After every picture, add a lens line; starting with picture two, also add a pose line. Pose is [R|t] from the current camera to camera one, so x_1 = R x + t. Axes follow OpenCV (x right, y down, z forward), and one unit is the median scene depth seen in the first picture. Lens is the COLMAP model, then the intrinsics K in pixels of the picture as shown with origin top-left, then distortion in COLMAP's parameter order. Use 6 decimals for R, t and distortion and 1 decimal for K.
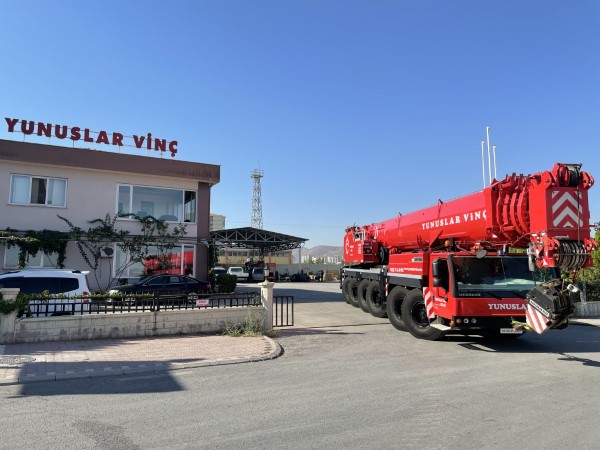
lens RADIAL K [[461.2, 0, 300.0], [0, 461.2, 225.0], [0, 0, 1]] dist [0.073848, -0.000202]
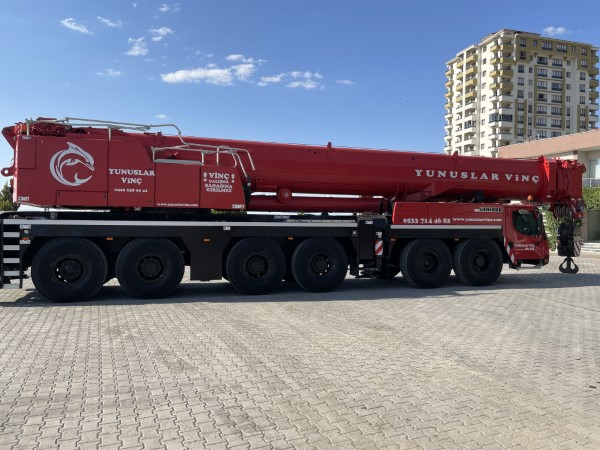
lens RADIAL K [[461.2, 0, 300.0], [0, 461.2, 225.0], [0, 0, 1]] dist [0.073848, -0.000202]
pose [[-0.197567, -0.030916, 0.979802, -0.684035], [-0.099772, 0.994946, 0.011275, 0.138052], [-0.975199, -0.095529, -0.199653, 1.642301]]
